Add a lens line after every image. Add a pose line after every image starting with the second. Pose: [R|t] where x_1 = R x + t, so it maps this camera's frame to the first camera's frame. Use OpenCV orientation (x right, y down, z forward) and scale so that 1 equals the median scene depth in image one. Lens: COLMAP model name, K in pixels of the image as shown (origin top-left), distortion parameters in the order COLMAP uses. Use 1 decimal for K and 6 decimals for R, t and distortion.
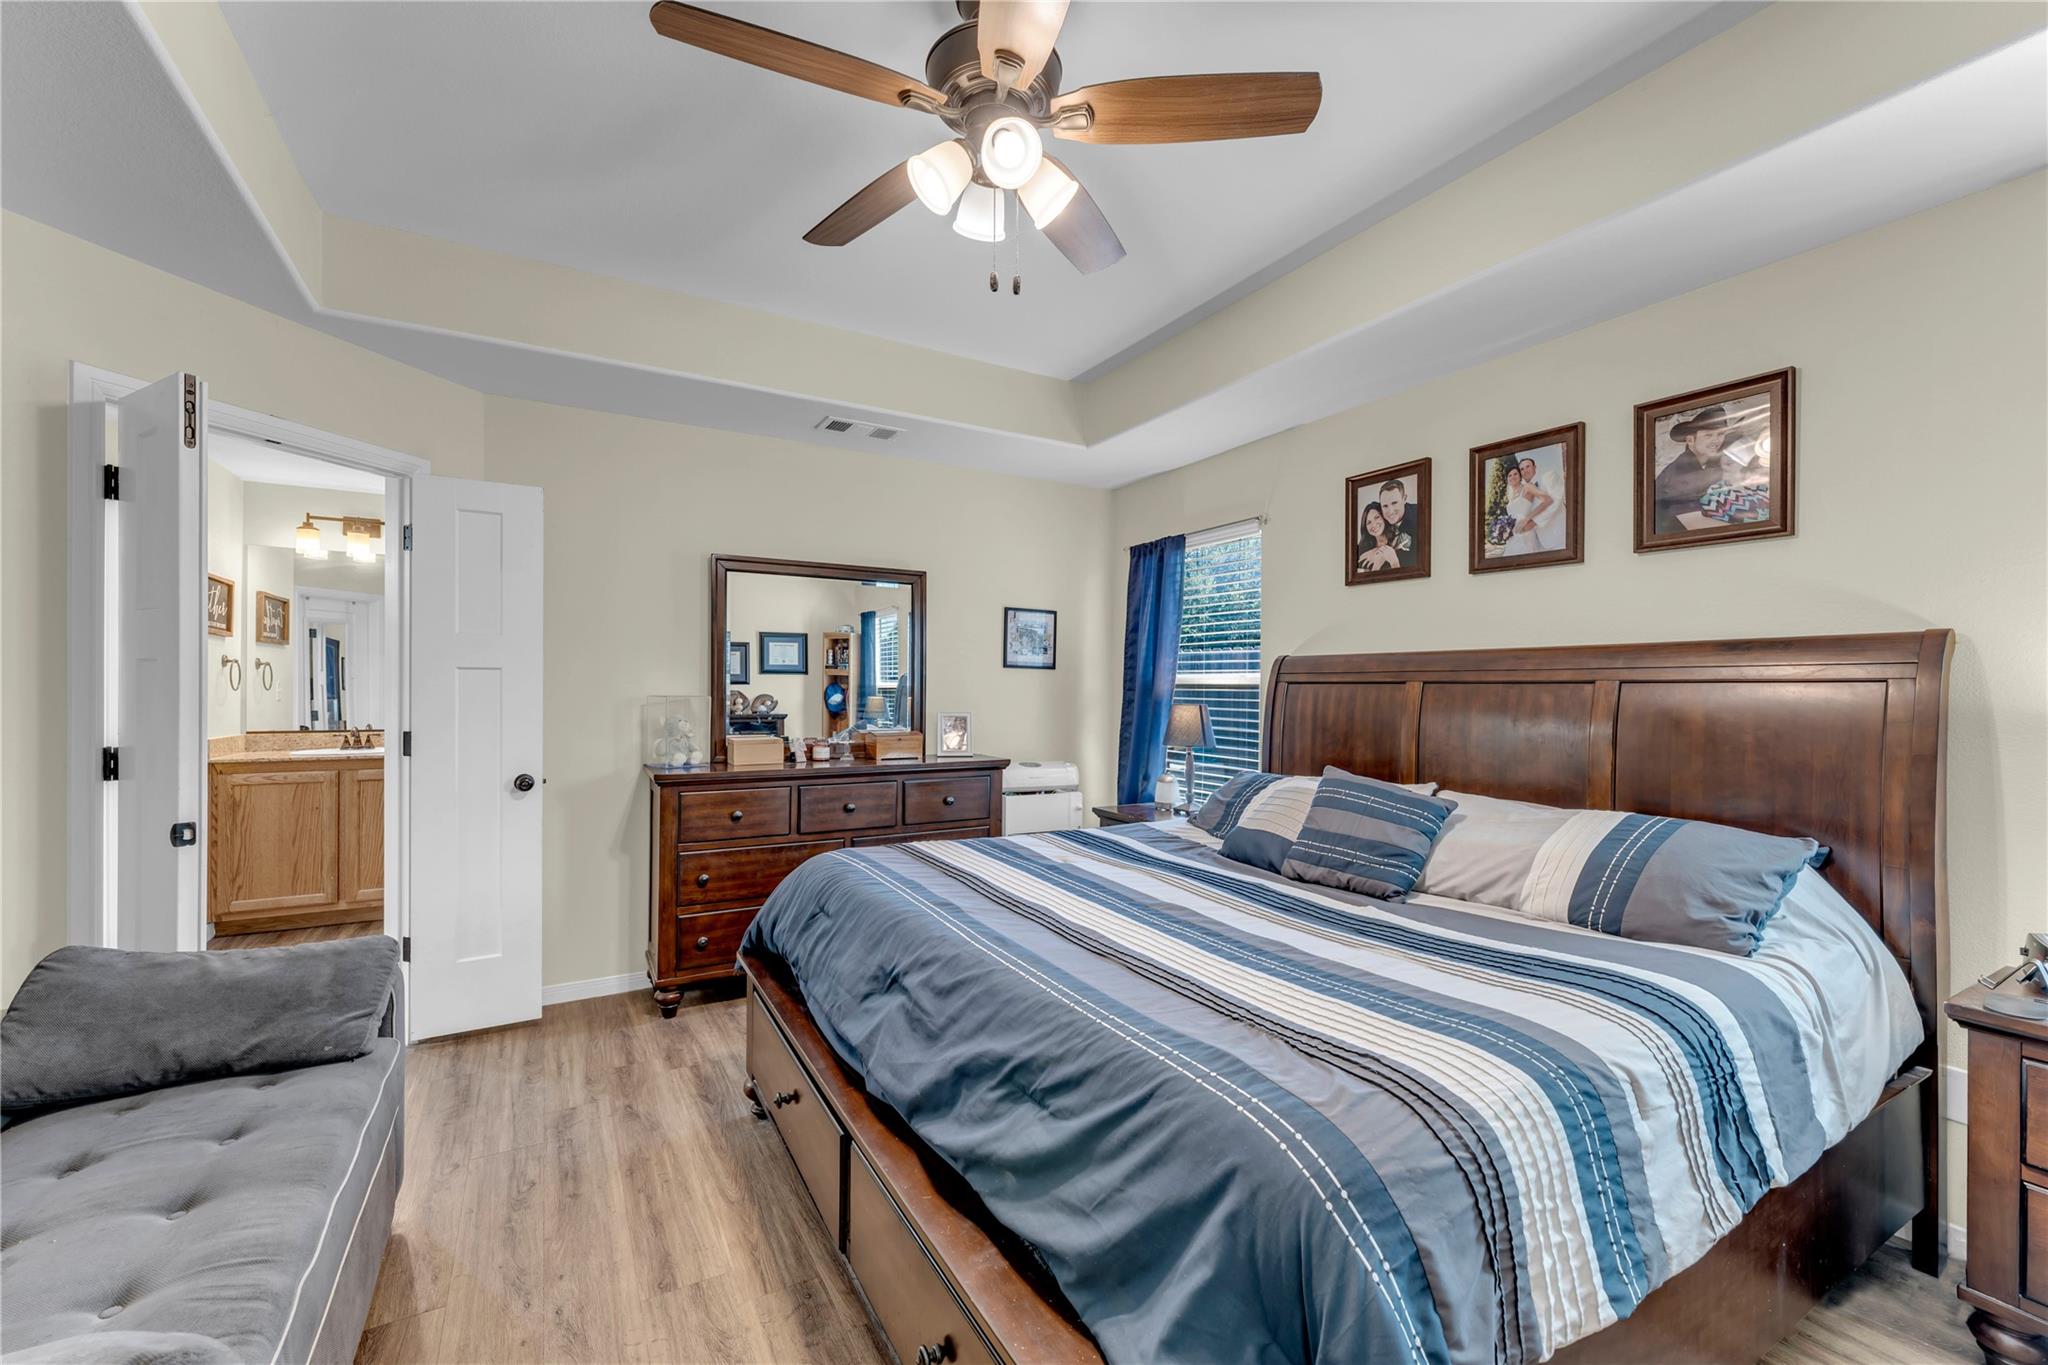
lens RADIAL K [[820.7, 0, 1021.4], [0, 820.7, 687.3], [0, 0, 1]] dist [-0.001174, -0.000356]
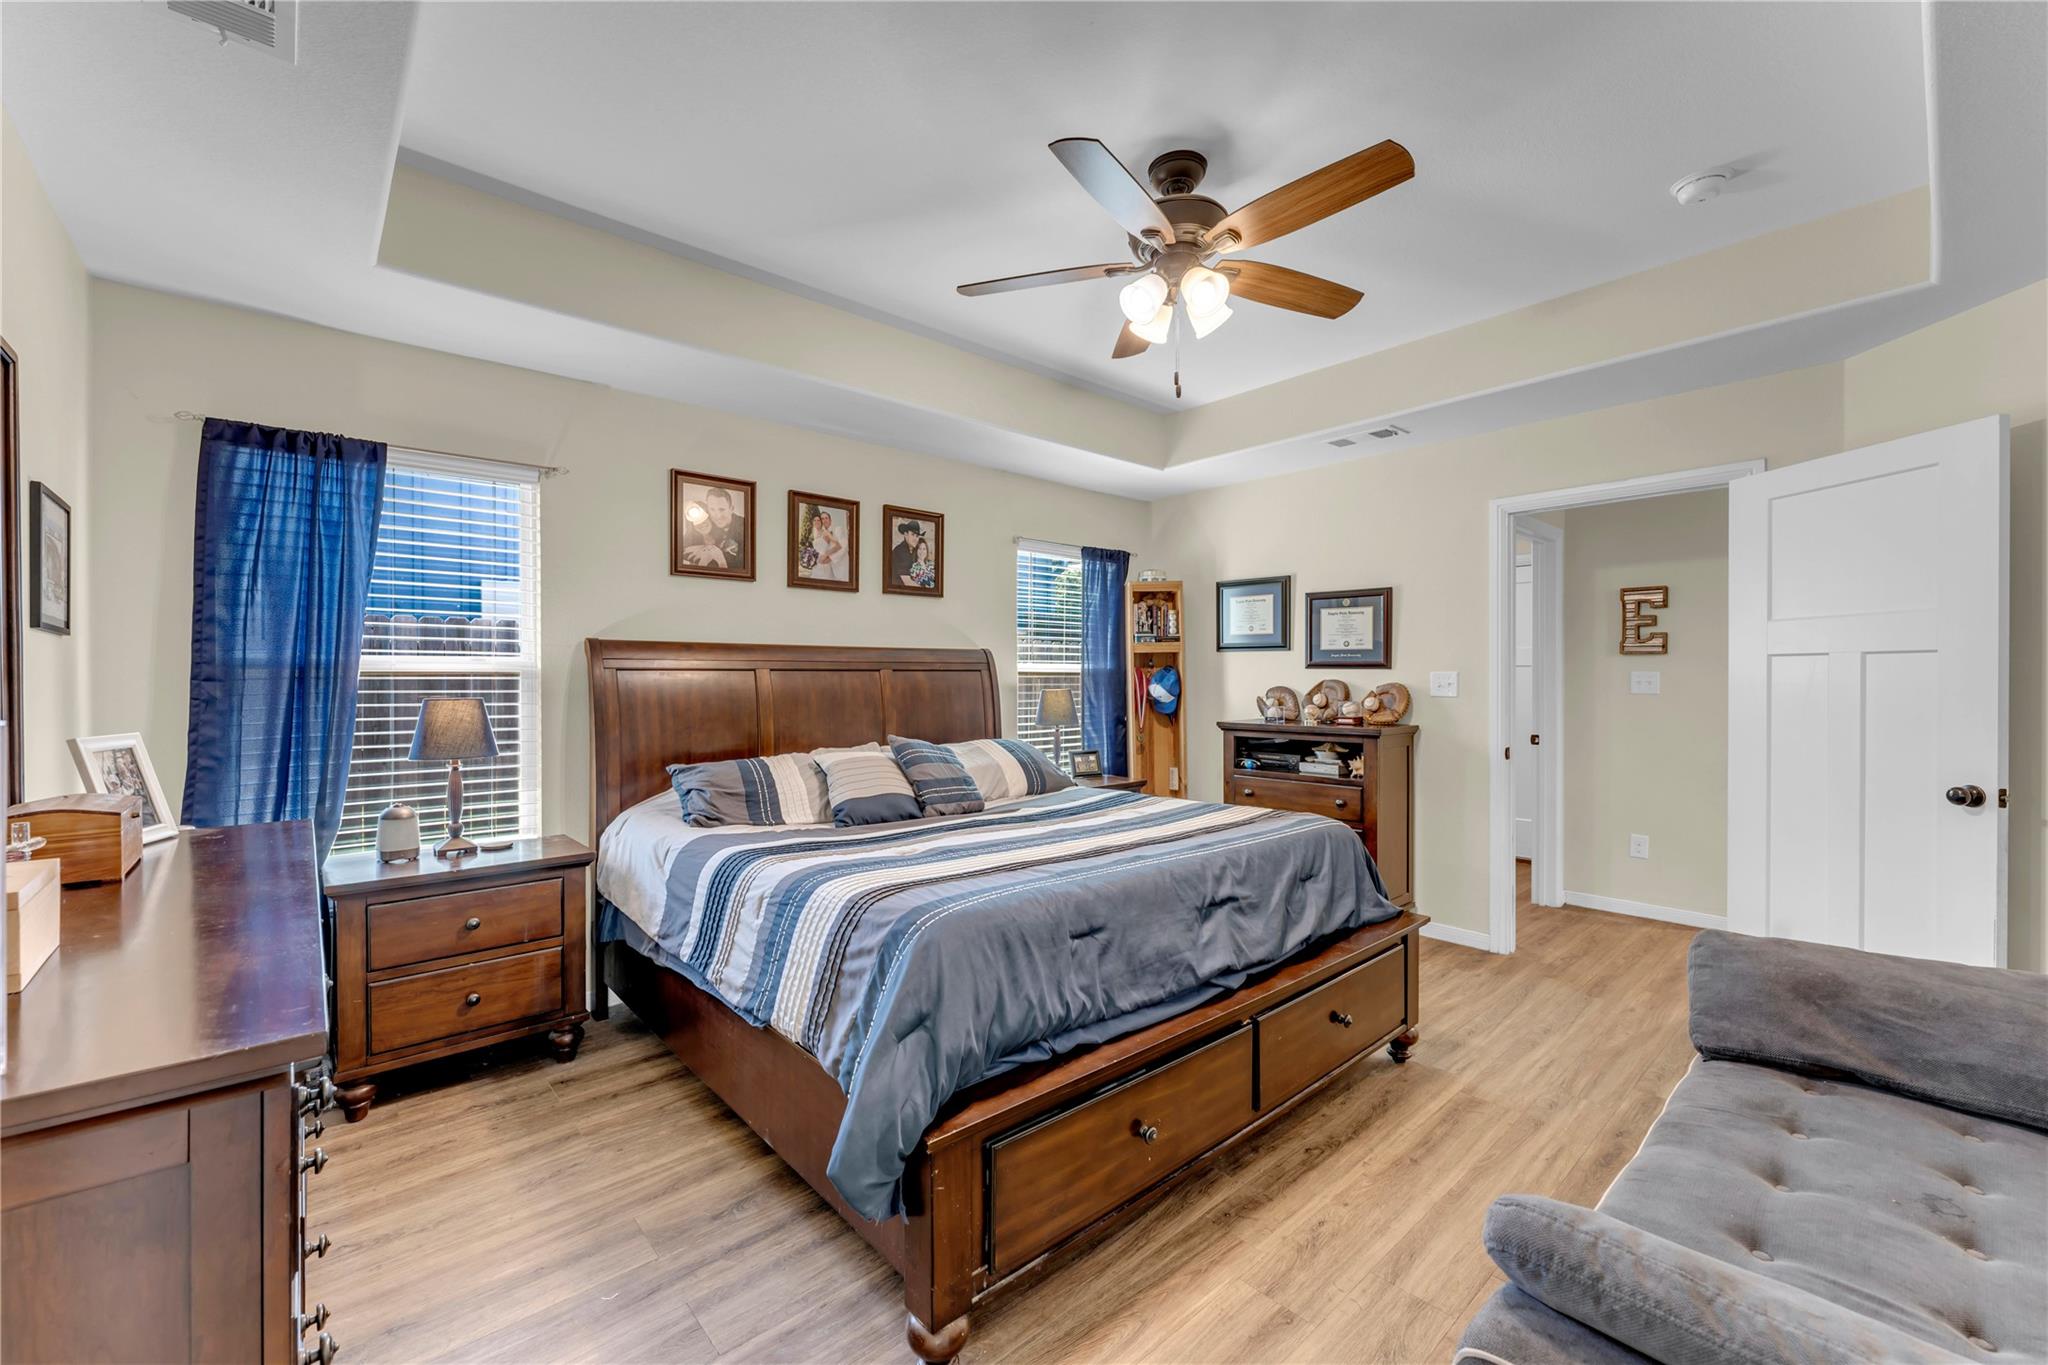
lens RADIAL K [[809.5, 0, 1013.9], [0, 809.5, 677.6], [0, 0, 1]] dist [-0.000605, -0.000084]
pose [[-0.189215, -0.005752, 0.981919, -0.990087], [0.001403, 0.999980, 0.006128, -0.002315], [-0.981935, 0.002537, -0.189203, 1.147063]]
